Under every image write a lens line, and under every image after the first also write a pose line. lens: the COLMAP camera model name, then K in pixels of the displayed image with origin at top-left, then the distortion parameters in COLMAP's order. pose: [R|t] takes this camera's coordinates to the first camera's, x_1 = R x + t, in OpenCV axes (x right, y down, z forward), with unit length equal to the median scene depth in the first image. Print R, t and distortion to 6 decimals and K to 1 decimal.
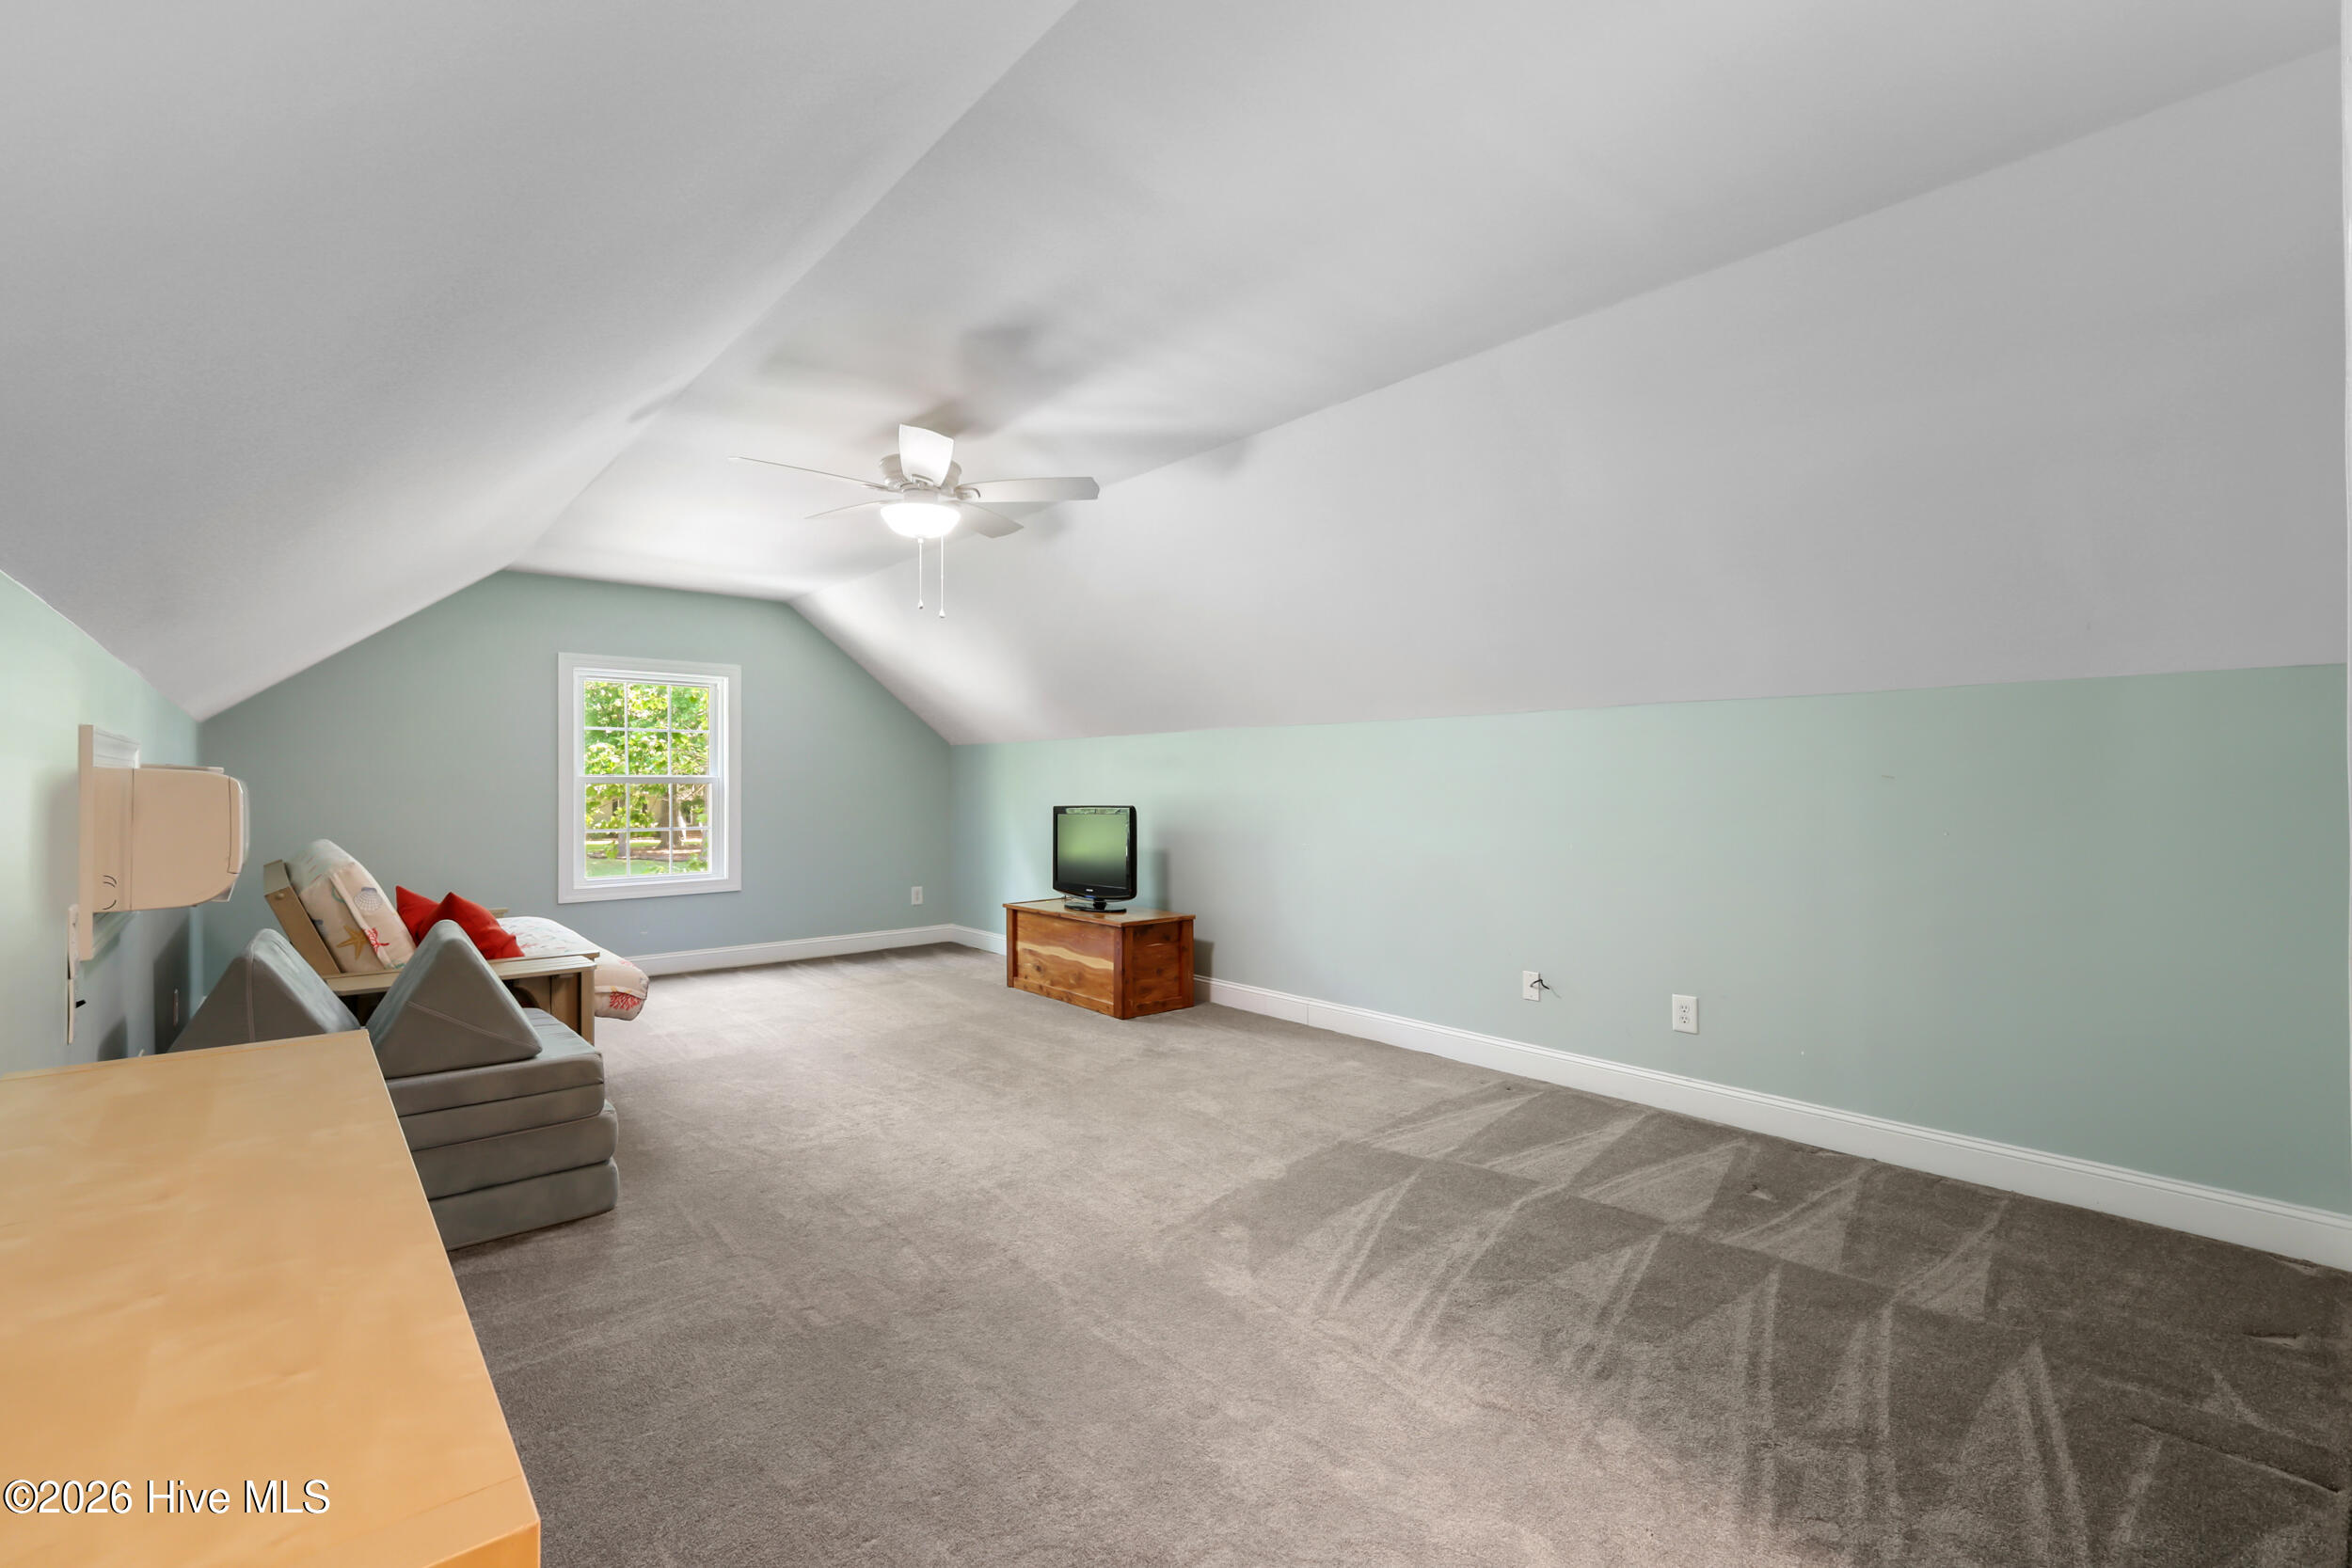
lens RADIAL K [[1037.6, 0, 1176.0], [0, 1037.6, 784.0], [0, 0, 1]] dist [-0.001953, -0.000157]
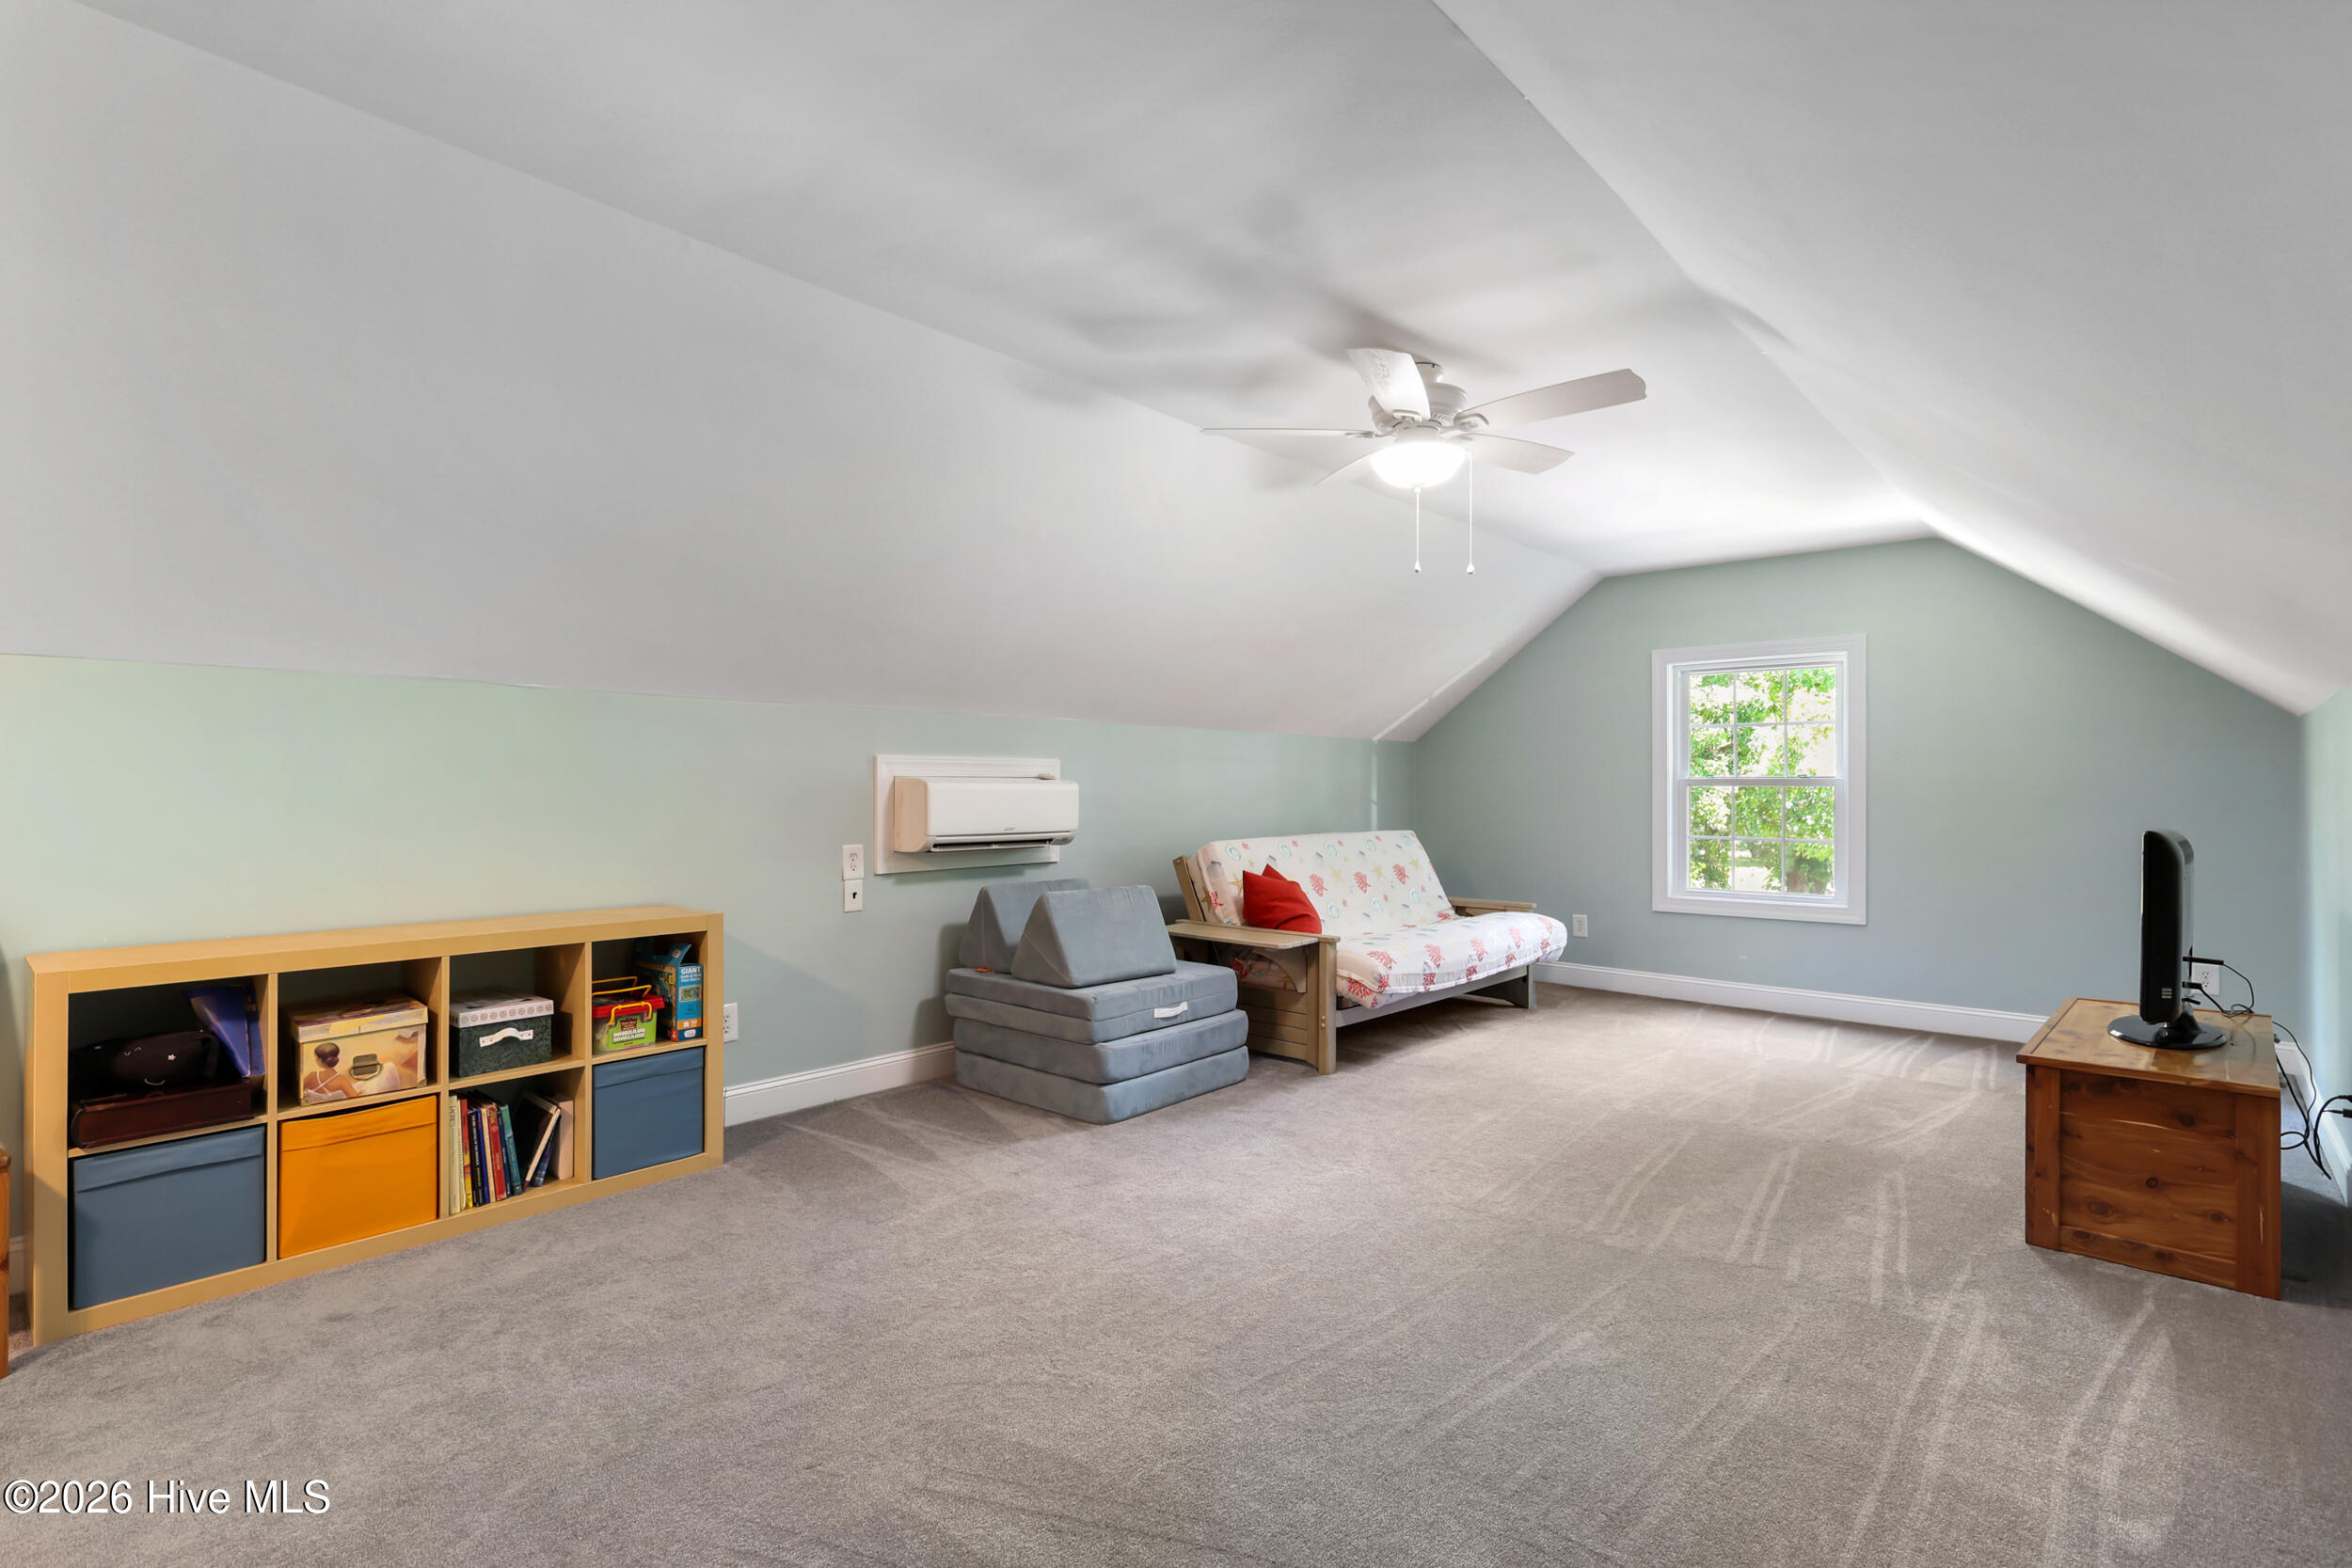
lens RADIAL K [[1118.7, 0, 1176.0], [0, 1118.7, 784.0], [0, 0, 1]] dist [0.000826, -0.000020]
pose [[0.124104, 0.002613, -0.992266, 0.446492], [0.001004, 0.999996, 0.002759, -0.005516], [0.992269, -0.001338, 0.124101, 0.497256]]
